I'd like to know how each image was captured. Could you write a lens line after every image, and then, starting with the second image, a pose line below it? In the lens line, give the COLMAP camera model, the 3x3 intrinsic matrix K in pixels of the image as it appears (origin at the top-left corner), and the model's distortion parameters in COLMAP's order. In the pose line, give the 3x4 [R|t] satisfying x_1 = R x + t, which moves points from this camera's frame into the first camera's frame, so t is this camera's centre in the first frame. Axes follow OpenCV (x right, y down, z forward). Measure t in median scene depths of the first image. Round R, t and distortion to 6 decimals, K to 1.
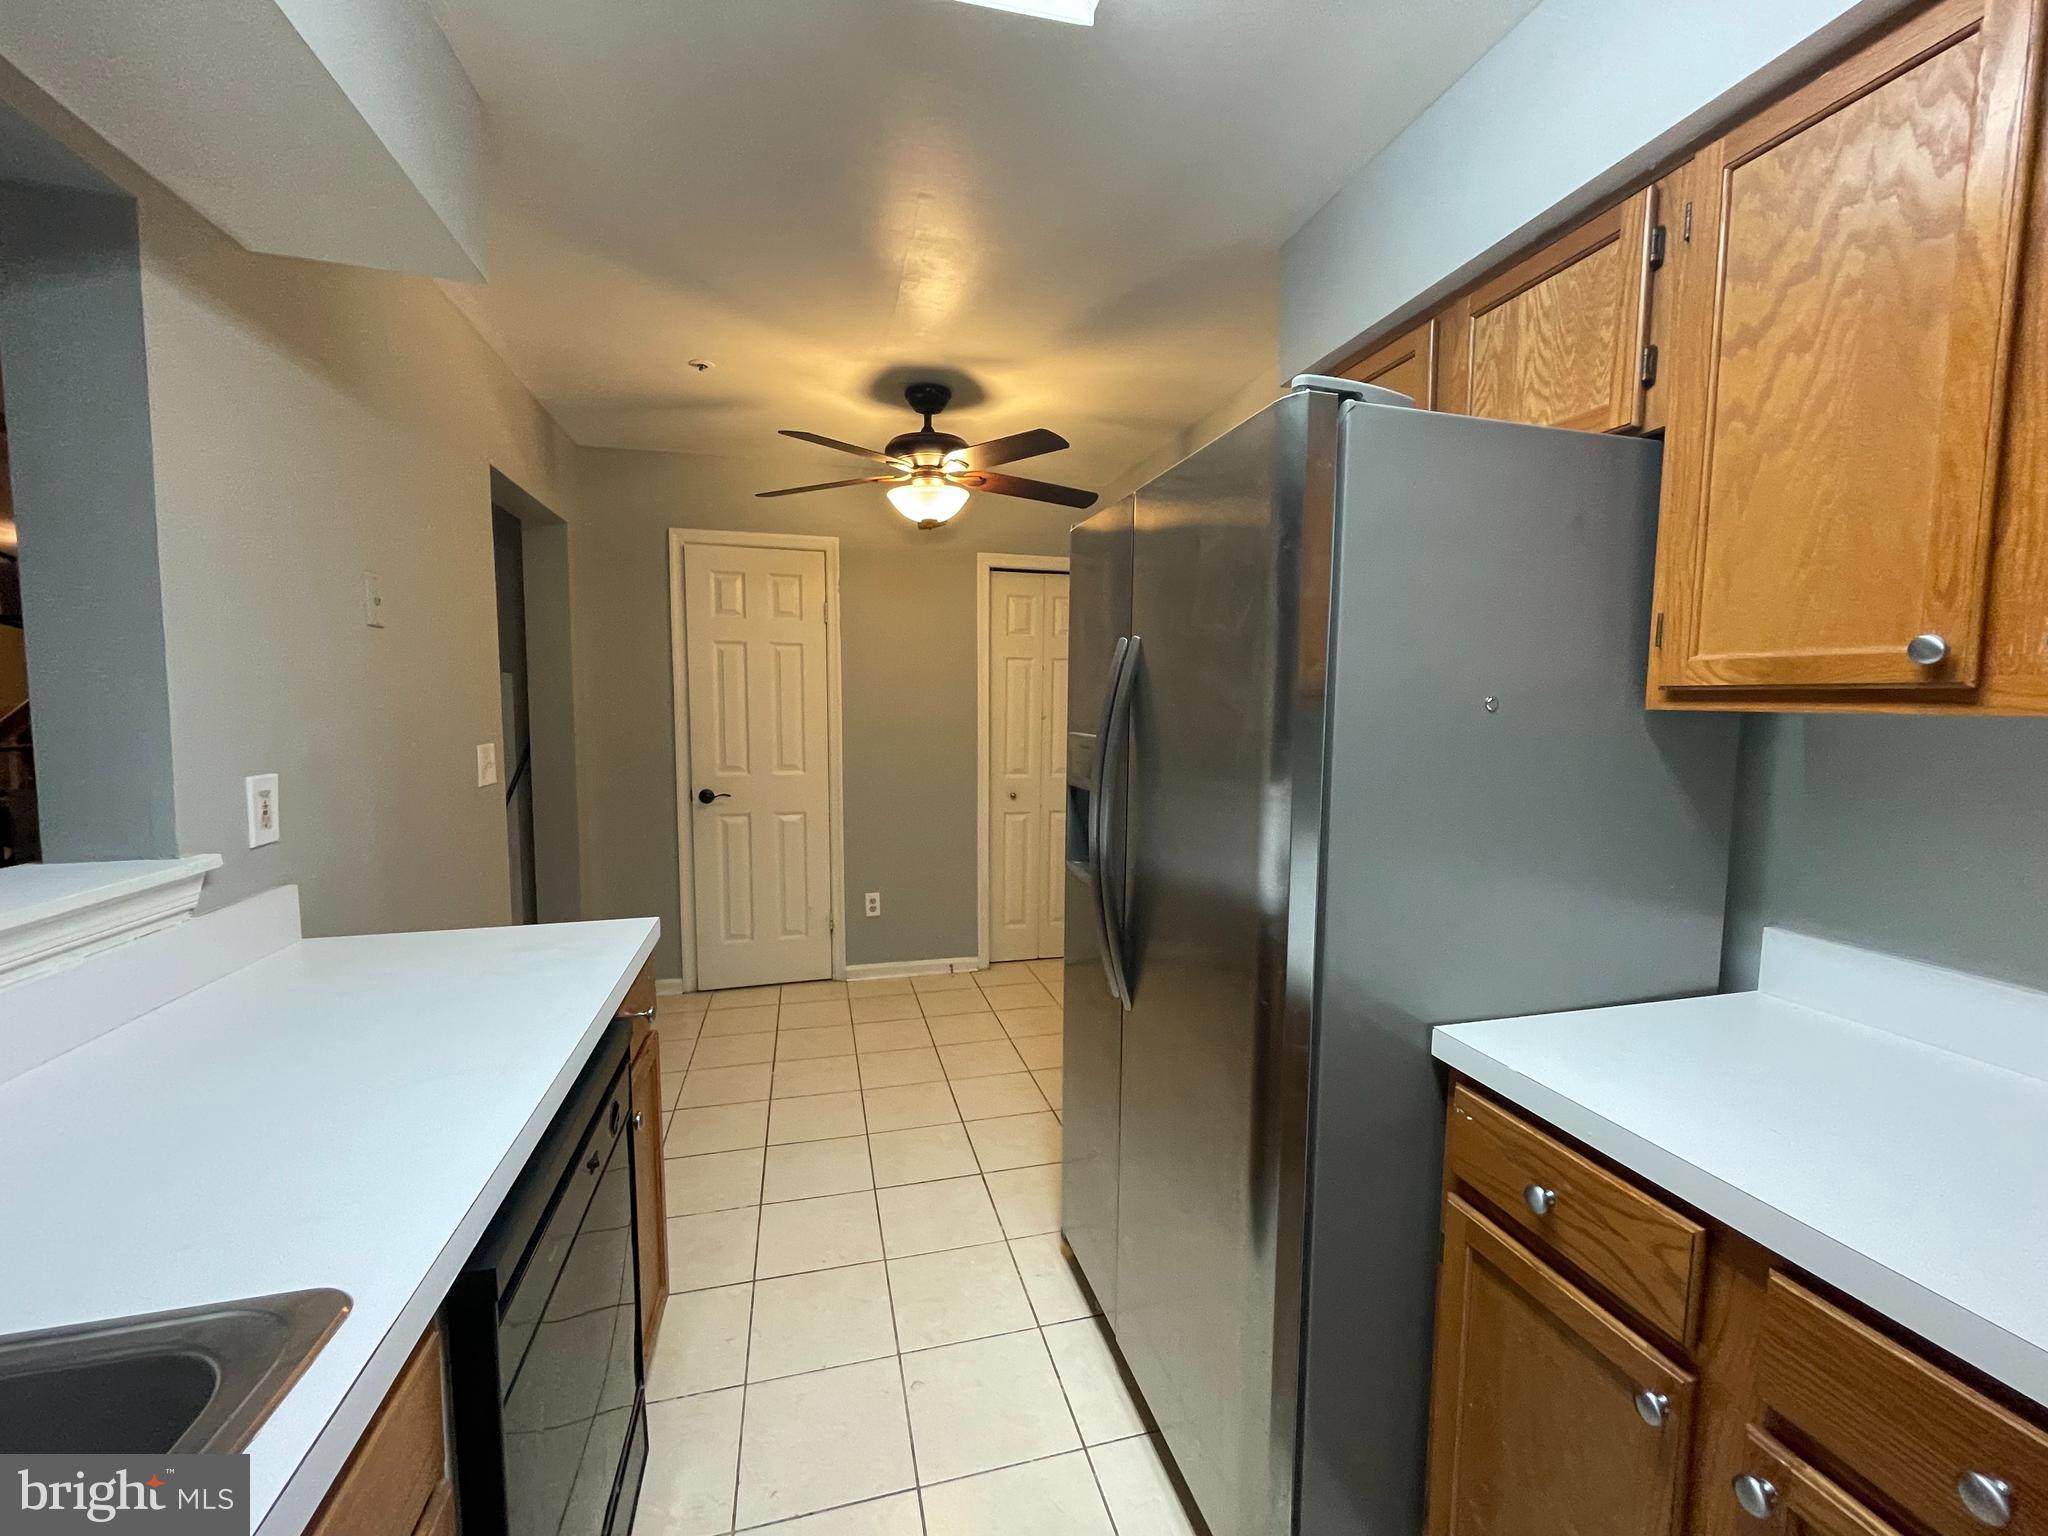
lens RADIAL K [[818.1, 0, 1024.0], [0, 818.1, 768.0], [0, 0, 1]] dist [-0.001268, 0.000150]
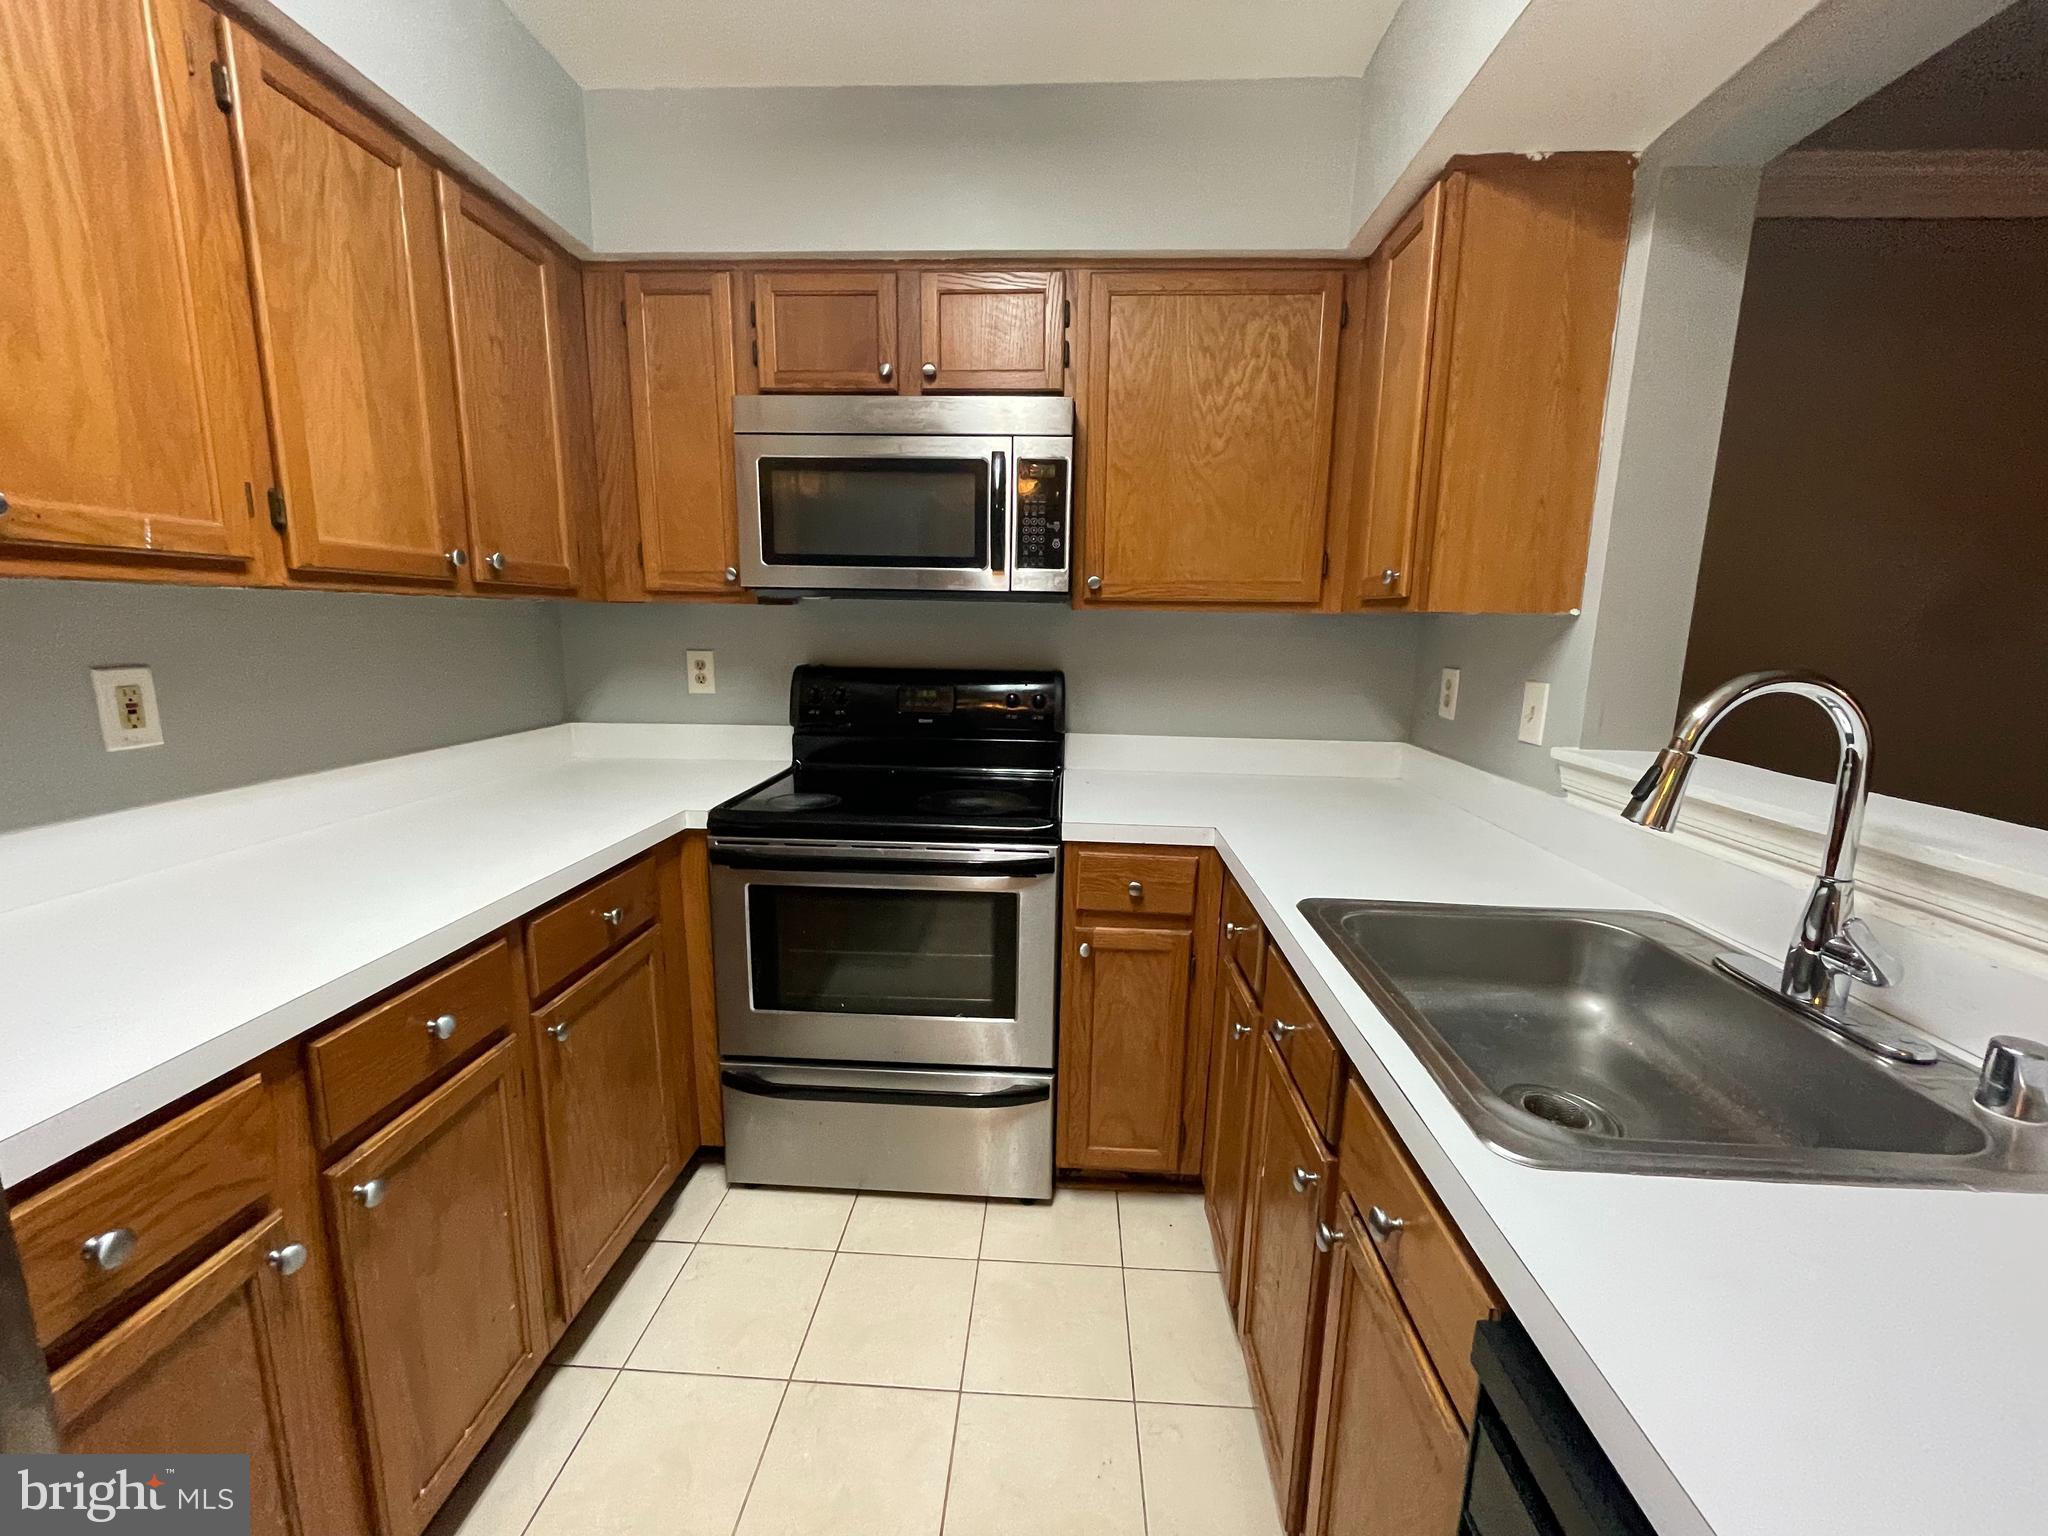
lens RADIAL K [[818.1, 0, 1024.0], [0, 818.1, 768.0], [0, 0, 1]] dist [-0.001268, 0.000150]
pose [[-0.952483, -0.076707, 0.294776, -0.239089], [0.001815, 0.966324, 0.257323, -0.052772], [-0.304587, 0.245630, -0.920268, 0.965513]]
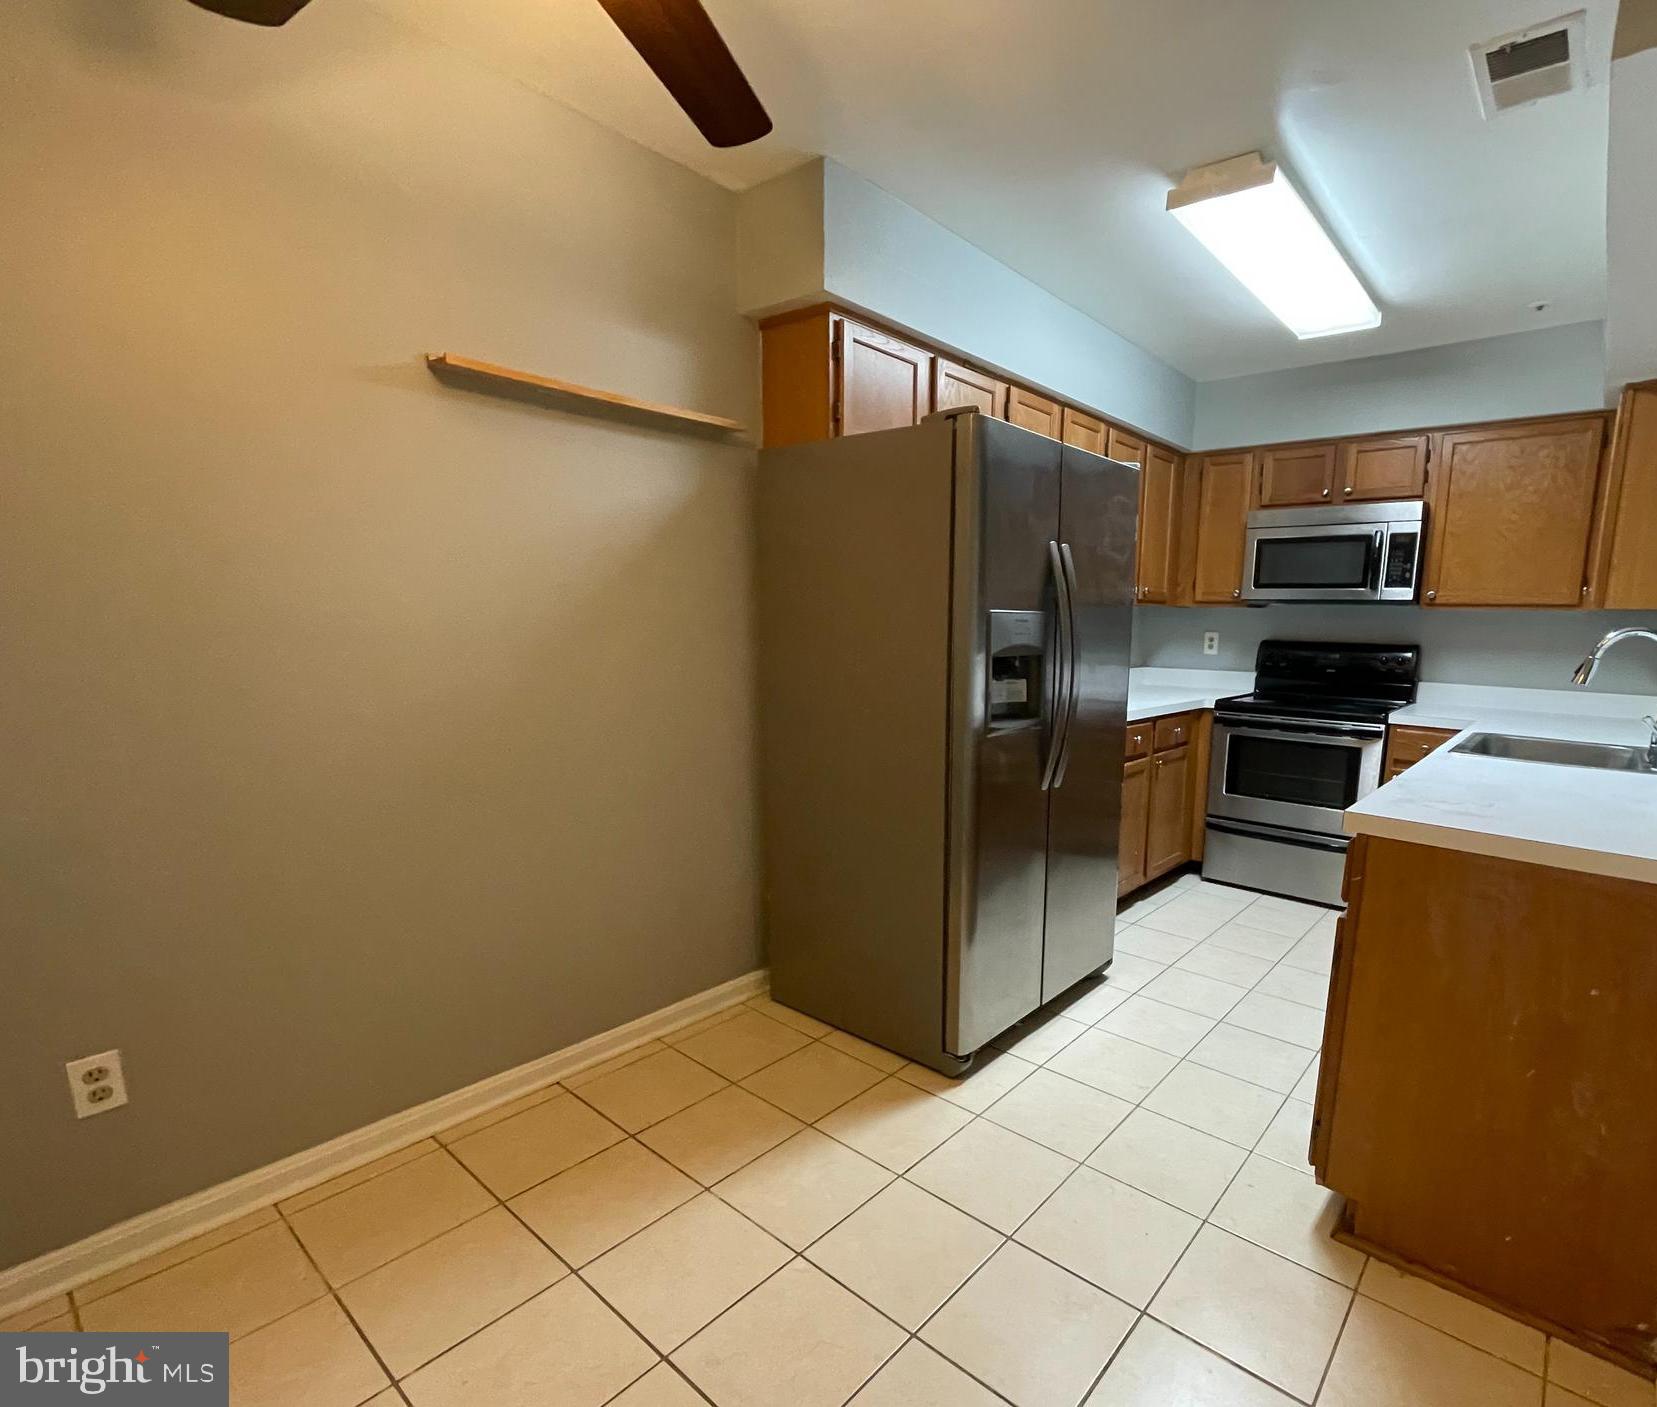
lens RADIAL K [[822.9, 0, 967.3], [0, 822.9, 771.2], [0, 0, 1]] dist [0.002732, -0.000065]
pose [[-0.612985, -0.163966, 0.772894, -1.316499], [0.040220, 0.970485, 0.237782, -0.154133], [-0.789070, 0.176842, -0.588298, 2.673859]]
